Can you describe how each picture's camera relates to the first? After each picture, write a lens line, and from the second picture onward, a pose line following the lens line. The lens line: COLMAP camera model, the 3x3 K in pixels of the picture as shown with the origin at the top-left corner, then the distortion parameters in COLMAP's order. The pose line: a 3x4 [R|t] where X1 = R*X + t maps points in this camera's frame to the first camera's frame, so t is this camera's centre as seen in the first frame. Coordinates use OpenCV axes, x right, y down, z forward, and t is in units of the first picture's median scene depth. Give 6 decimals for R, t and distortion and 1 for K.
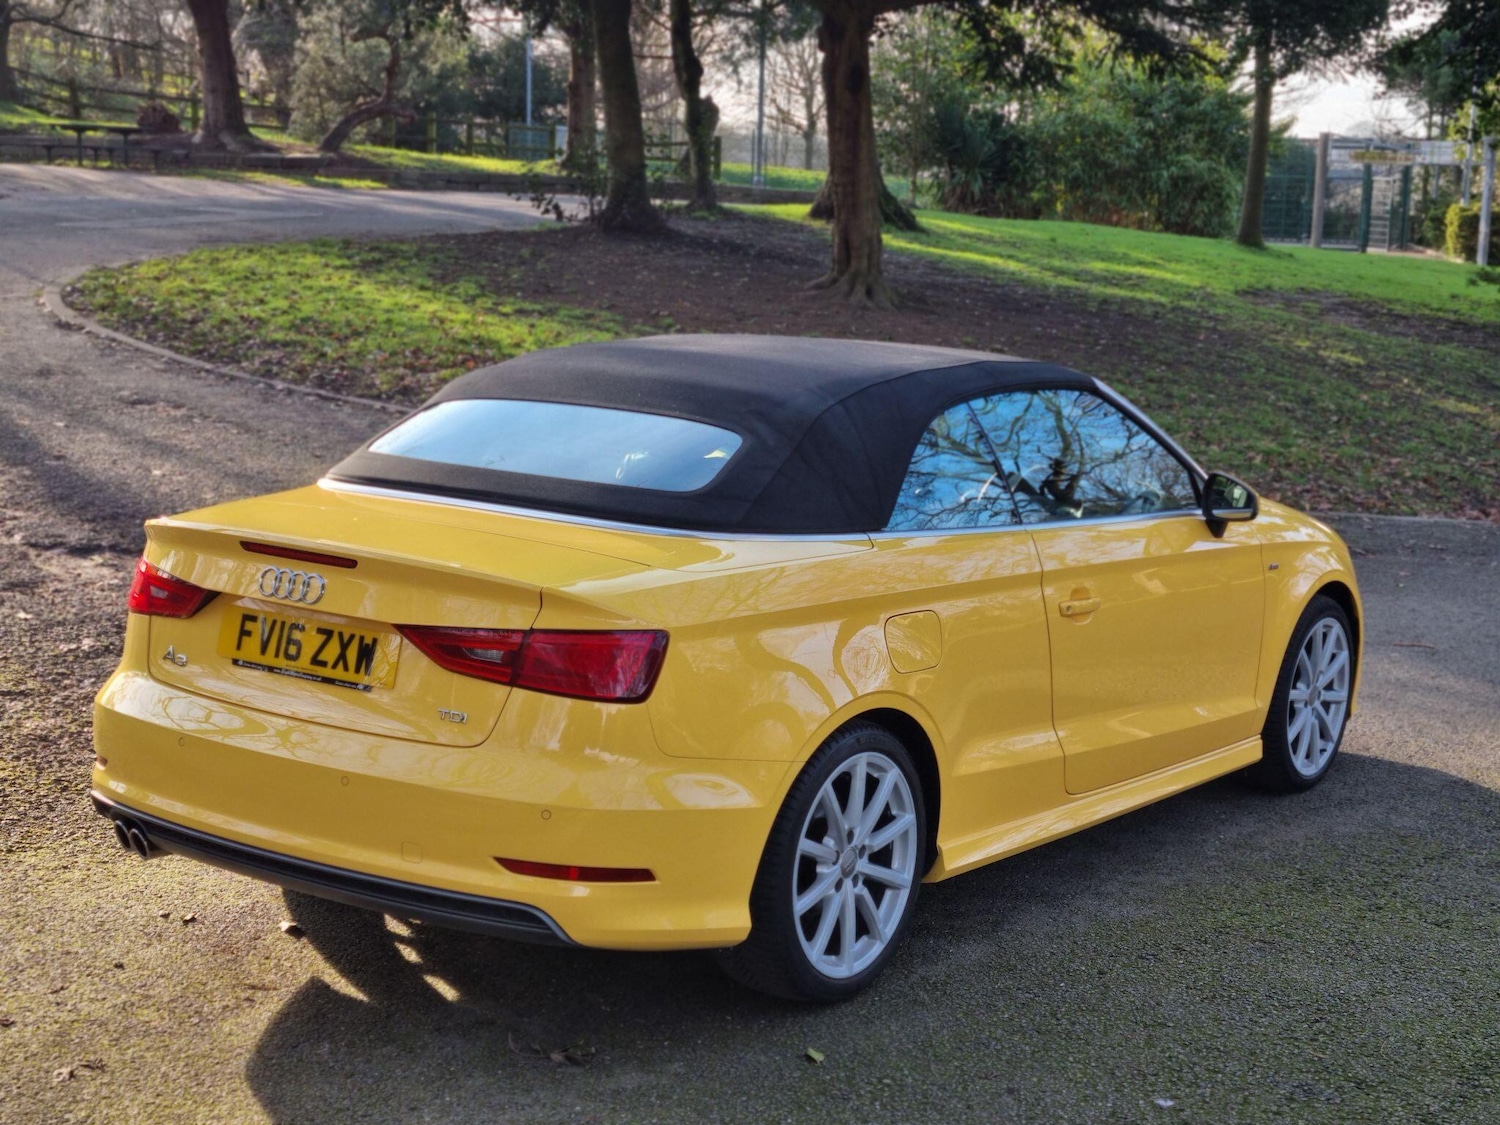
lens RADIAL K [[2157.9, 0, 756.5], [0, 2157.9, 492.8], [0, 0, 1]] dist [0.052131, 0.042928]
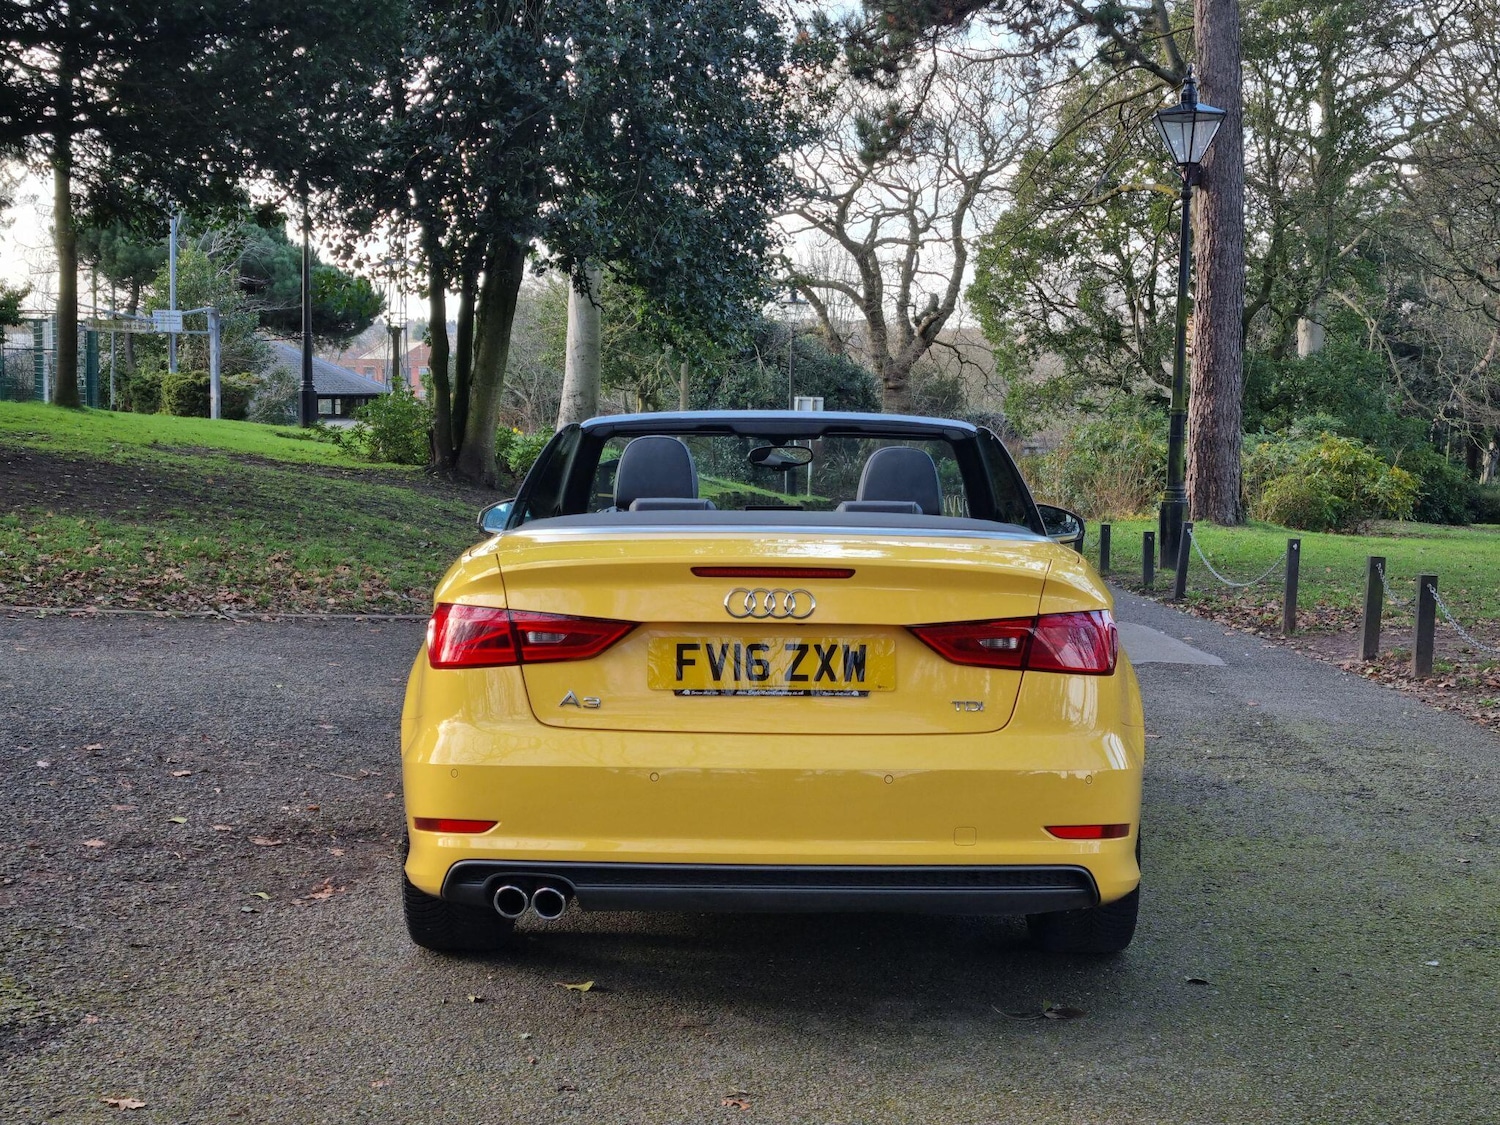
lens RADIAL K [[2158.0, 0, 745.3], [0, 2158.0, 521.7], [0, 0, 1]] dist [0.071486, -0.053235]
pose [[0.814426, -0.051242, 0.578000, -0.548494], [0.088434, 0.995418, -0.036360, 0.027717], [-0.573488, 0.080728, 0.815226, 0.126818]]
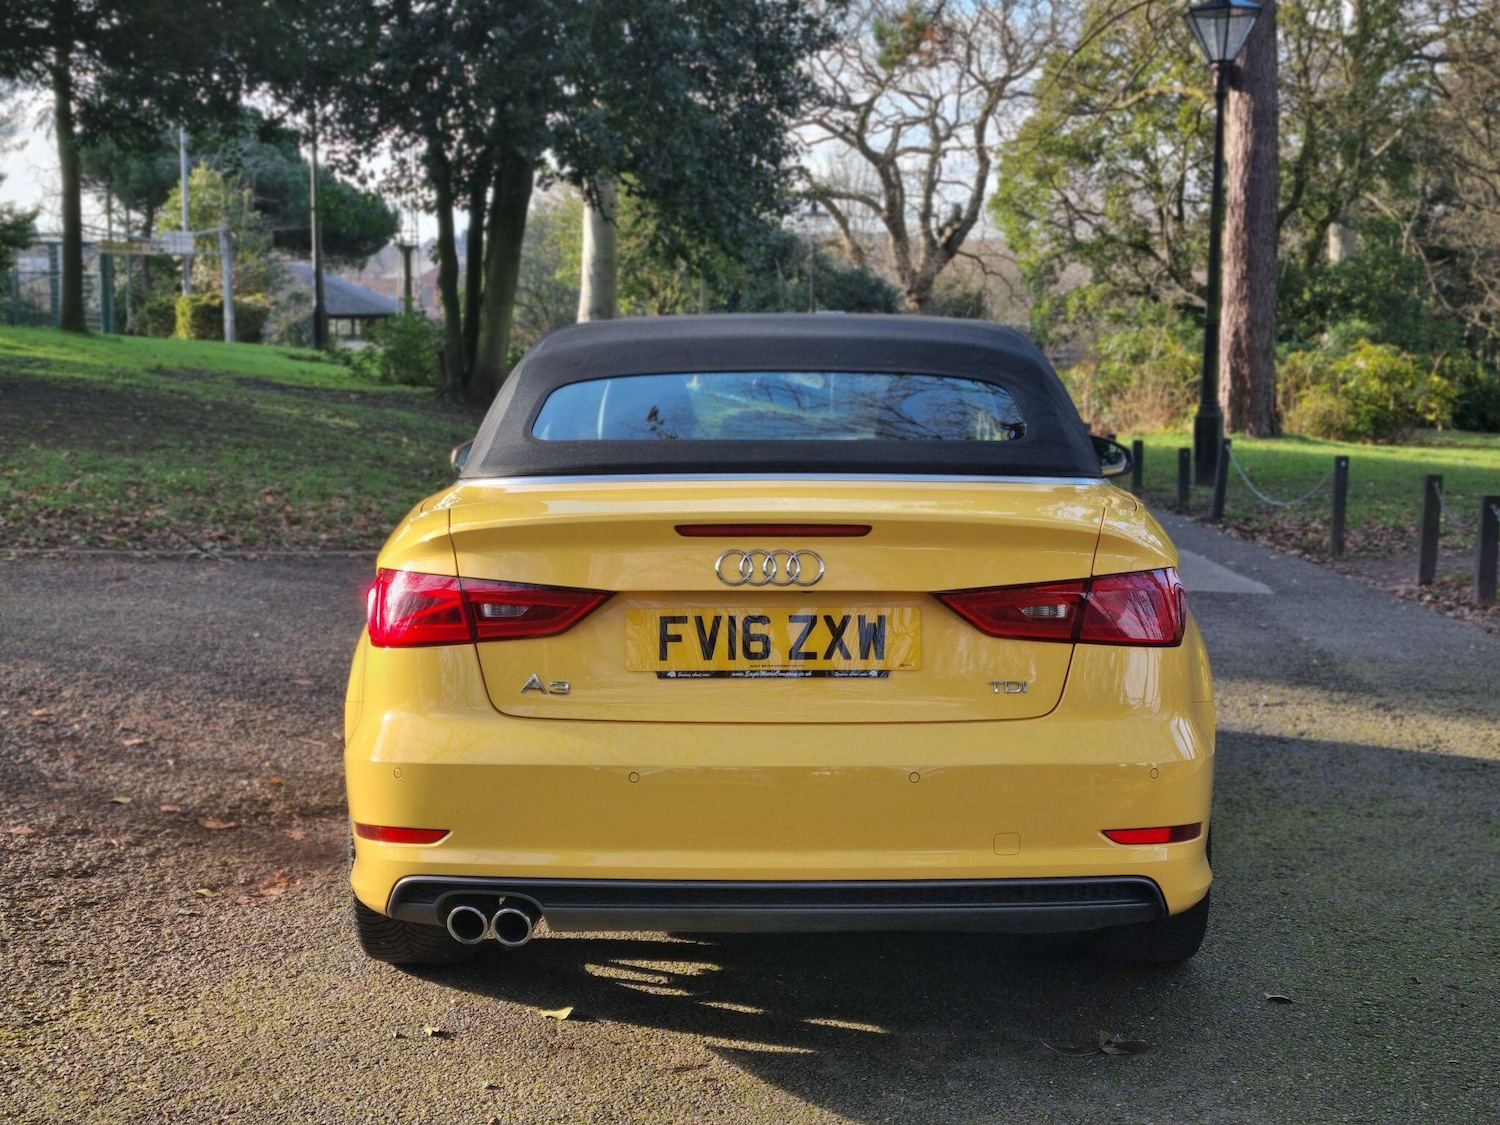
lens RADIAL K [[2158.0, 0, 745.3], [0, 2158.0, 521.7], [0, 0, 1]] dist [0.071486, -0.053235]
pose [[0.820084, -0.084441, 0.565978, -0.476003], [0.101253, 0.994859, 0.001716, 0.015460], [-0.563213, 0.055900, 0.824418, 0.213727]]
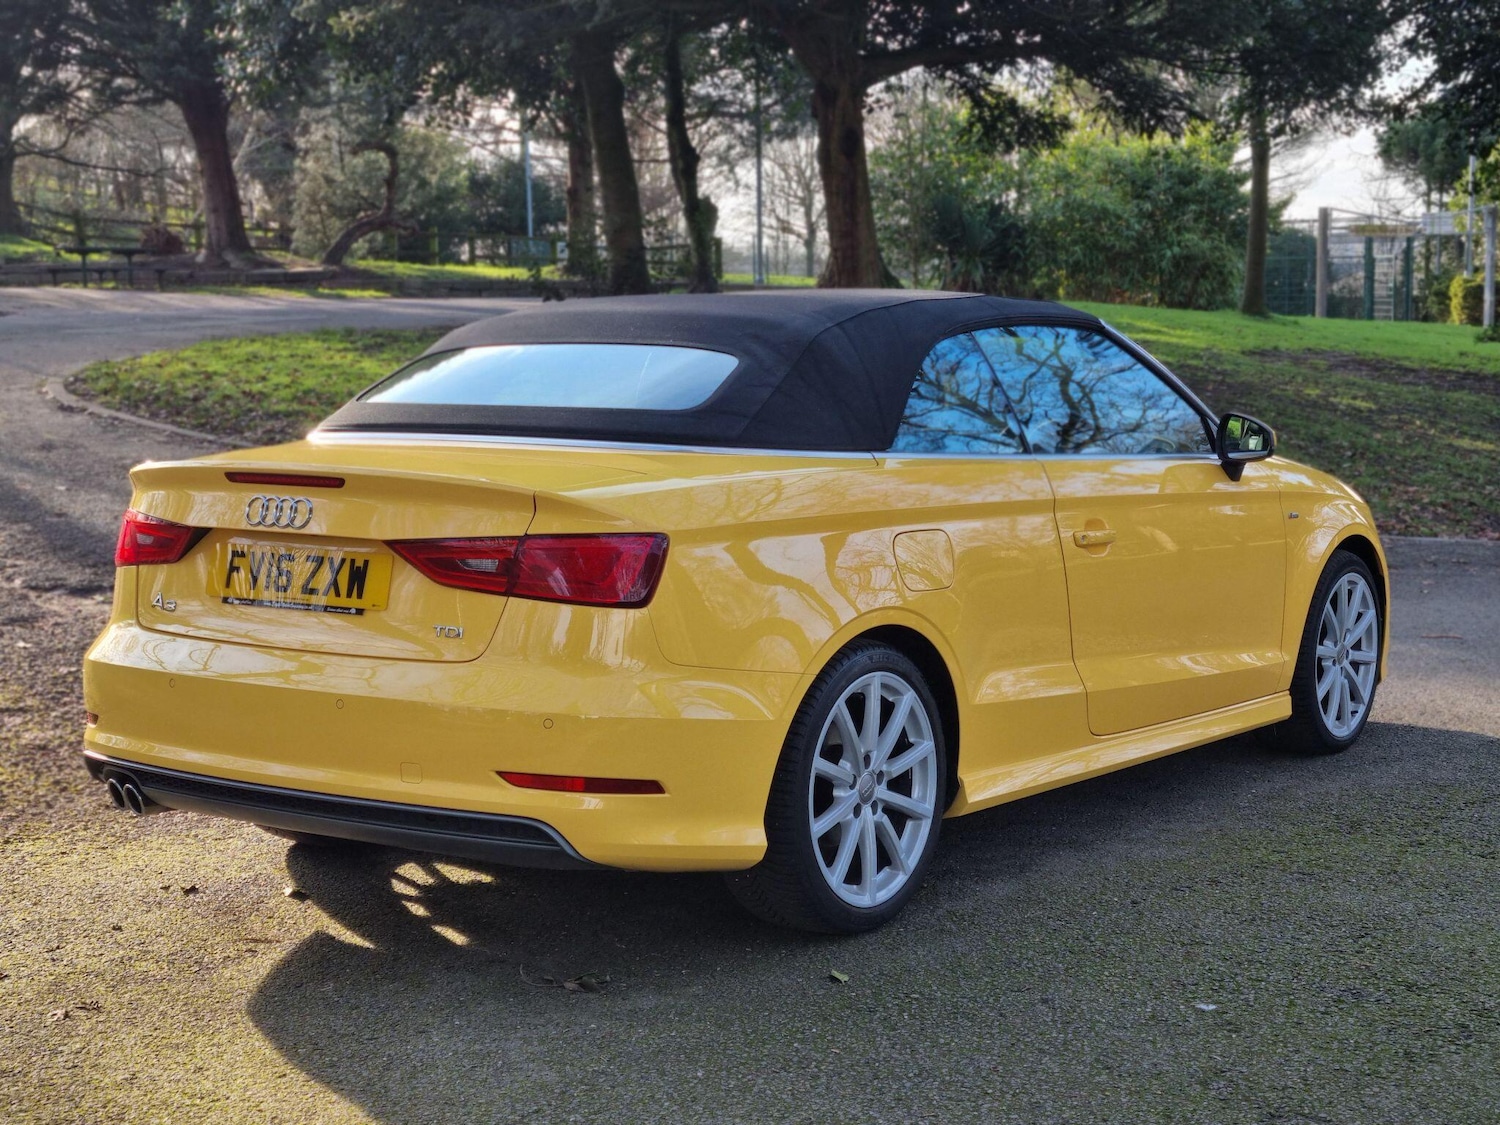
lens RADIAL K [[2158.0, 0, 745.3], [0, 2158.0, 521.7], [0, 0, 1]] dist [0.071486, -0.053235]
pose [[0.999068, -0.041792, -0.010786, 0.002856], [0.041381, 0.998500, -0.035858, 0.061898], [0.012268, 0.035378, 0.999299, 0.022942]]
